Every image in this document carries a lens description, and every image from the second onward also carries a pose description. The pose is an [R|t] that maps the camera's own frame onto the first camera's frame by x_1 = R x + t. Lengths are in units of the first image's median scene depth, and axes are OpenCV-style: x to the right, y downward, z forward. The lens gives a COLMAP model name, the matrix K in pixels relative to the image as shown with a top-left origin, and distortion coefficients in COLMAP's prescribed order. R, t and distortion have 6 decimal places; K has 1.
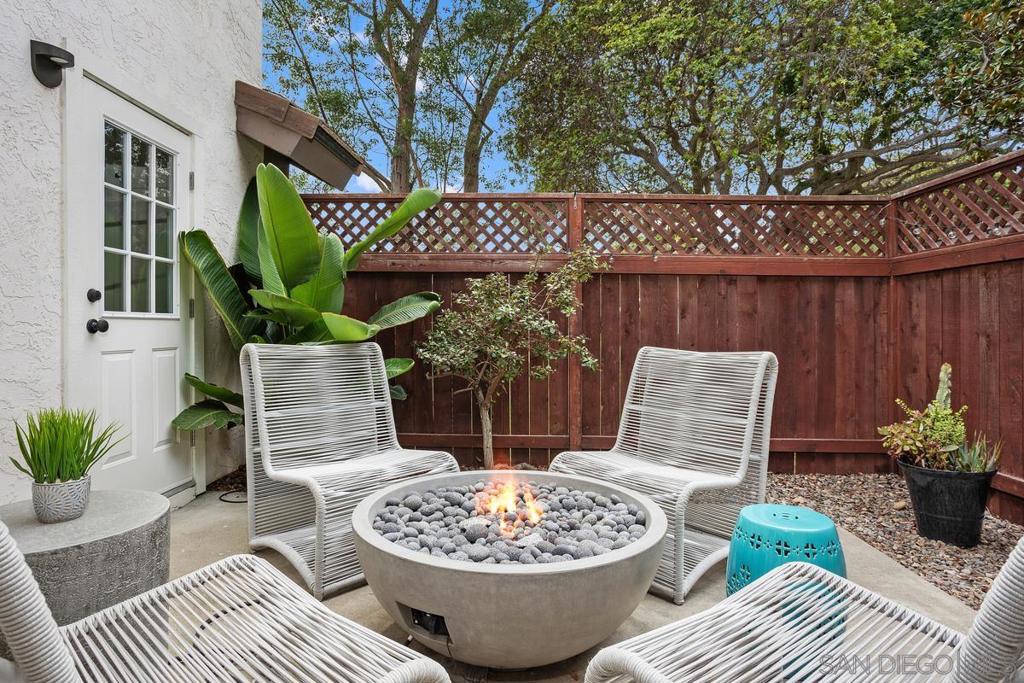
lens RADIAL K [[533.1, 0, 510.6], [0, 533.1, 334.1], [0, 0, 1]] dist [-0.021073, -0.000433]
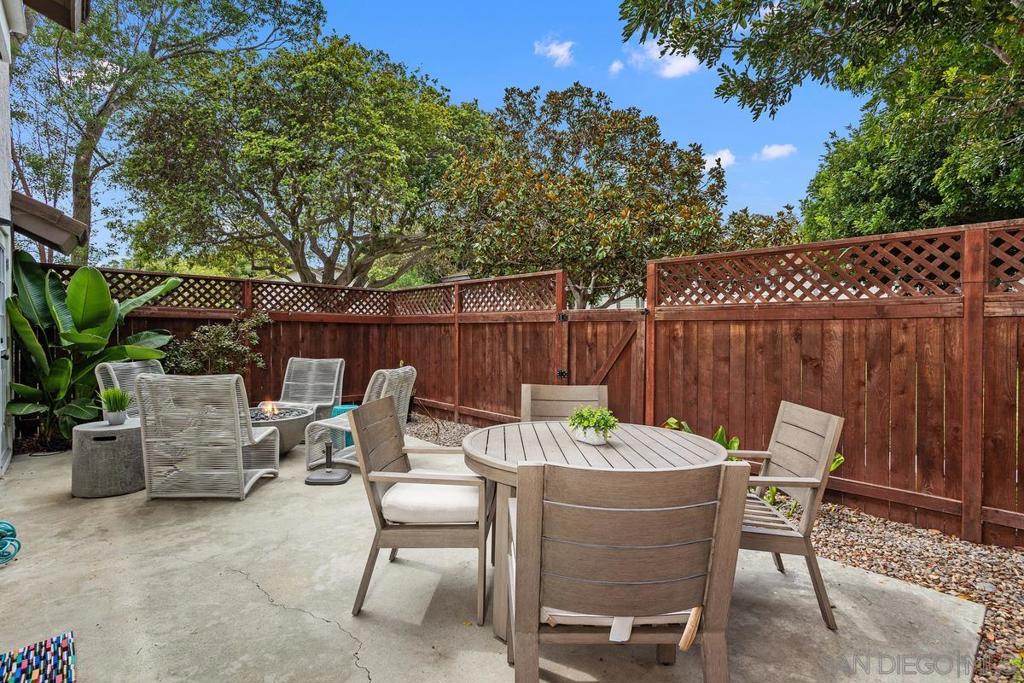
lens RADIAL K [[511.6, 0, 501.6], [0, 511.6, 335.8], [0, 0, 1]] dist [-0.002436, 0.001205]
pose [[0.731293, -0.002070, 0.682060, -0.506693], [0.001174, 0.999998, 0.001776, -0.062418], [-0.682062, -0.000498, 0.731294, -1.067146]]
